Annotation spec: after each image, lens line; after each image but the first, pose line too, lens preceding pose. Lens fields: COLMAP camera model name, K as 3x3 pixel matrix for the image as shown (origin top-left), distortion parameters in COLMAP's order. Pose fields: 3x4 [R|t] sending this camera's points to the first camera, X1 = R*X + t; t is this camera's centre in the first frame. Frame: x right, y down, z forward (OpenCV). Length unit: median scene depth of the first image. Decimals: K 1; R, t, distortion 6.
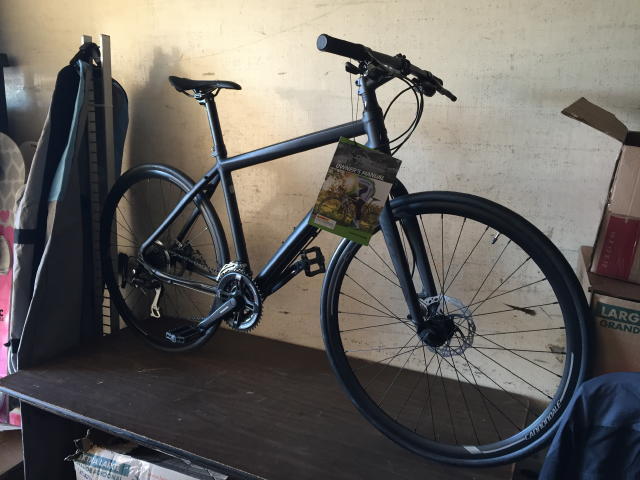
lens RADIAL K [[546.1, 0, 320.0], [0, 546.1, 243.5], [0, 0, 1]] dist [0.074398, -0.099484]
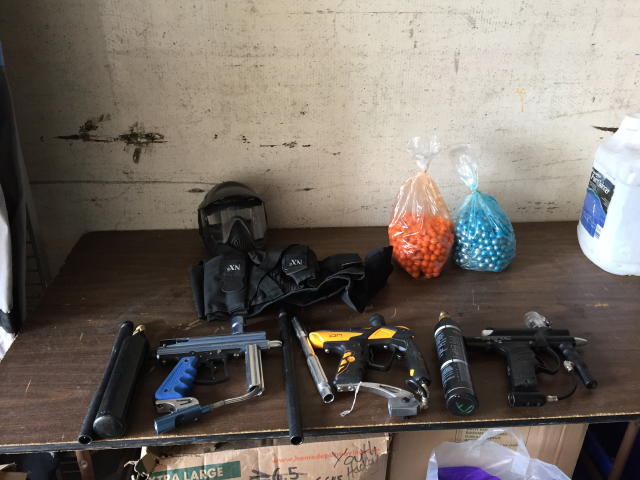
lens RADIAL K [[546.1, 0, 322.3], [0, 546.1, 242.8], [0, 0, 1]] dist [0.074398, -0.099484]
pose [[0.855065, -0.257921, 0.449823, -0.487811], [0.111996, 0.938901, 0.325456, -0.052211], [-0.506282, -0.227908, 0.831707, 0.453976]]
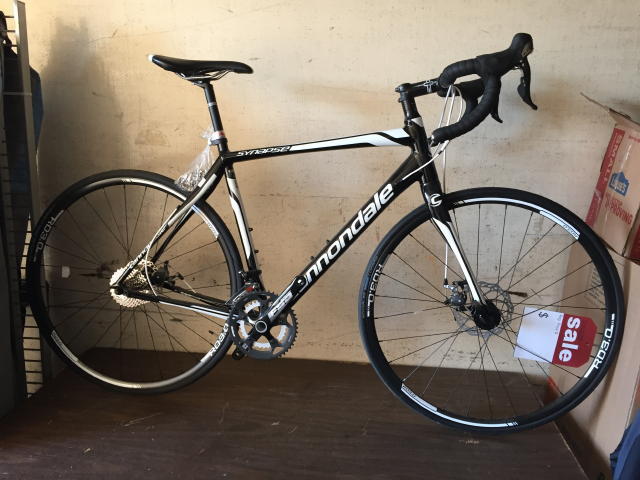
lens RADIAL K [[546.1, 0, 321.3], [0, 546.1, 243.1], [0, 0, 1]] dist [0.074398, -0.099484]
pose [[0.930758, -0.091314, 0.354049, -0.349470], [0.076930, 0.995545, 0.054523, -0.062946], [-0.357451, -0.023511, 0.933636, 0.150808]]
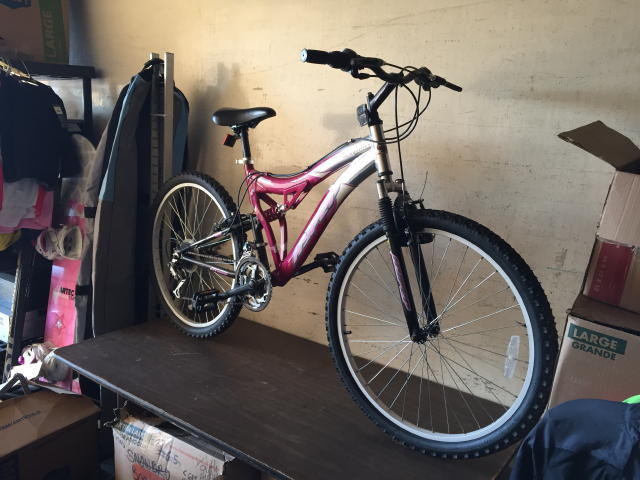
lens RADIAL K [[546.1, 0, 318.7], [0, 546.1, 244.5], [0, 0, 1]] dist [0.074398, -0.099484]
pose [[0.984230, 0.064320, -0.164783, 0.139469], [-0.066406, 0.997767, -0.007175, -0.000553], [0.163954, 0.018004, 0.986304, -0.056146]]
